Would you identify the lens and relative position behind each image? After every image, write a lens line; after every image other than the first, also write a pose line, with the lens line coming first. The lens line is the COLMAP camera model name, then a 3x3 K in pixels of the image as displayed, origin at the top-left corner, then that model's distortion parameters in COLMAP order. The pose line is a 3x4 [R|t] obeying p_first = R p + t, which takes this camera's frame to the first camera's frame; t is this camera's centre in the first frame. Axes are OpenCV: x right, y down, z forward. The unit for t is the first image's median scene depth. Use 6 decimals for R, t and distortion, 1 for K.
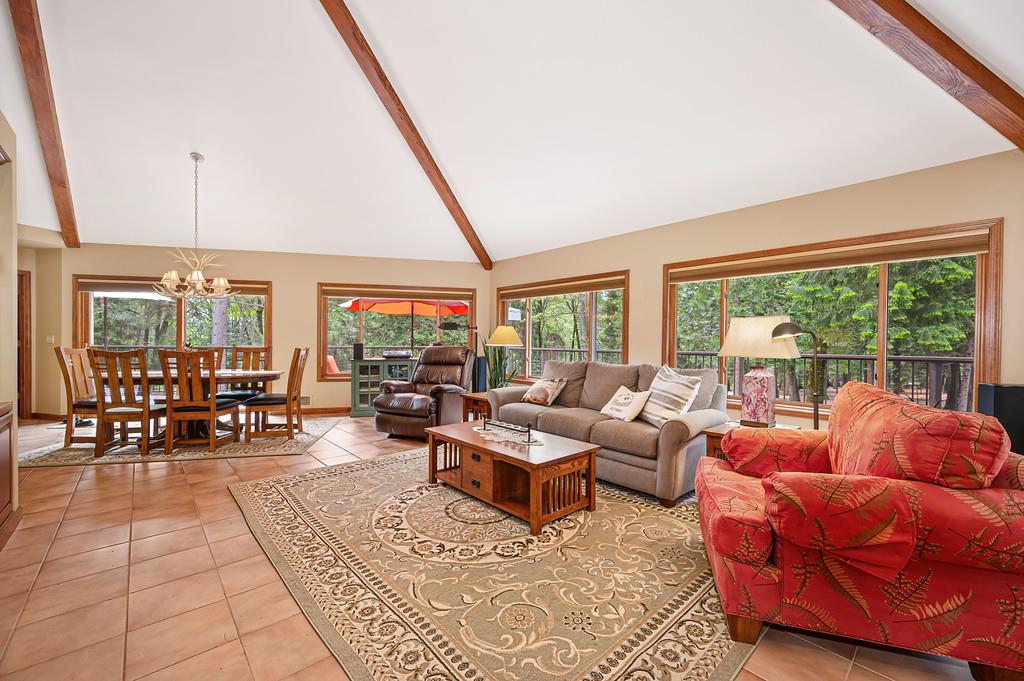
lens RADIAL K [[403.8, 0, 514.3], [0, 403.8, 345.4], [0, 0, 1]] dist [-0.001594, -0.000377]
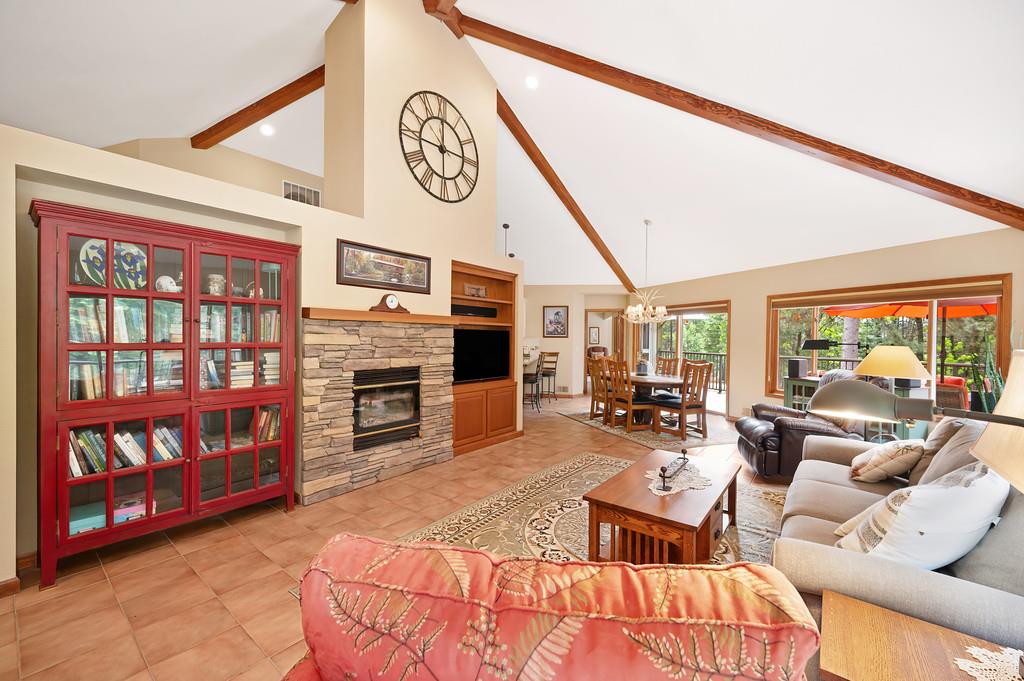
lens RADIAL K [[403.8, 0, 523.5], [0, 403.8, 340.4], [0, 0, 1]] dist [-0.001594, -0.000377]
pose [[0.184985, 0.001965, -0.982739, 0.894544], [-0.020055, 0.999797, -0.001776, -0.079532], [0.982537, 0.020038, 0.184987, 0.573430]]
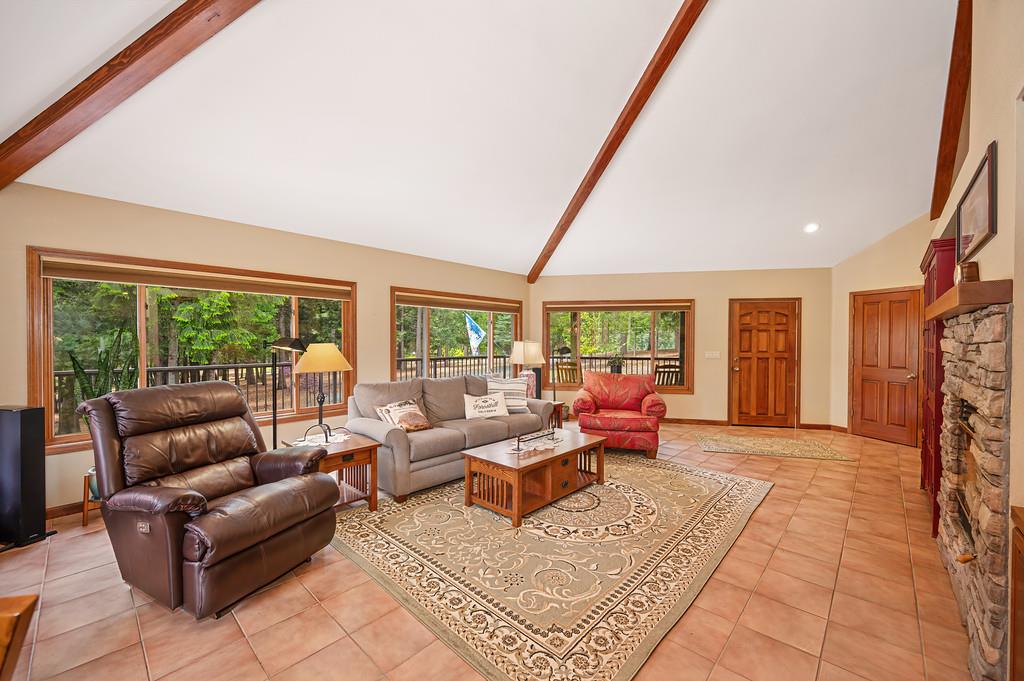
lens RADIAL K [[403.8, 0, 513.1], [0, 403.8, 338.6], [0, 0, 1]] dist [-0.001594, -0.000377]
pose [[-0.078762, -0.005799, 0.996877, -1.346010], [0.006756, 0.999957, 0.006350, -0.103952], [-0.996871, 0.007235, -0.078719, 1.315013]]
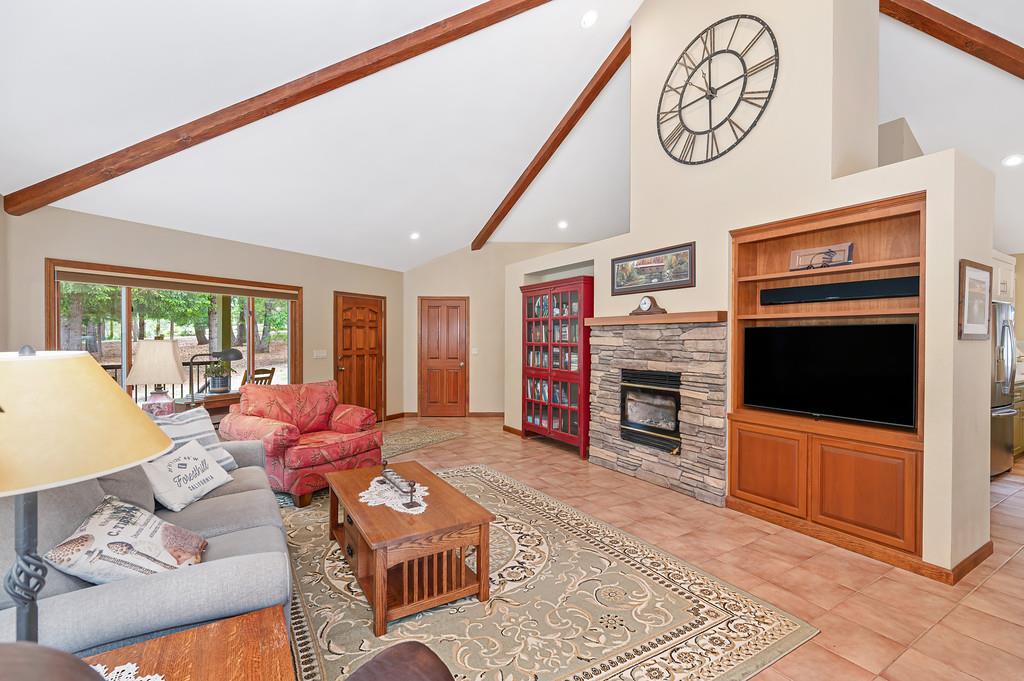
lens RADIAL K [[462.2, 0, 520.3], [0, 462.2, 343.1], [0, 0, 1]] dist [-0.003674, 0.001175]
pose [[-0.982985, -0.013285, 0.183205, -0.477242], [-0.009308, 0.999702, 0.022554, -0.103459], [-0.183450, 0.020465, -0.982816, 2.083972]]
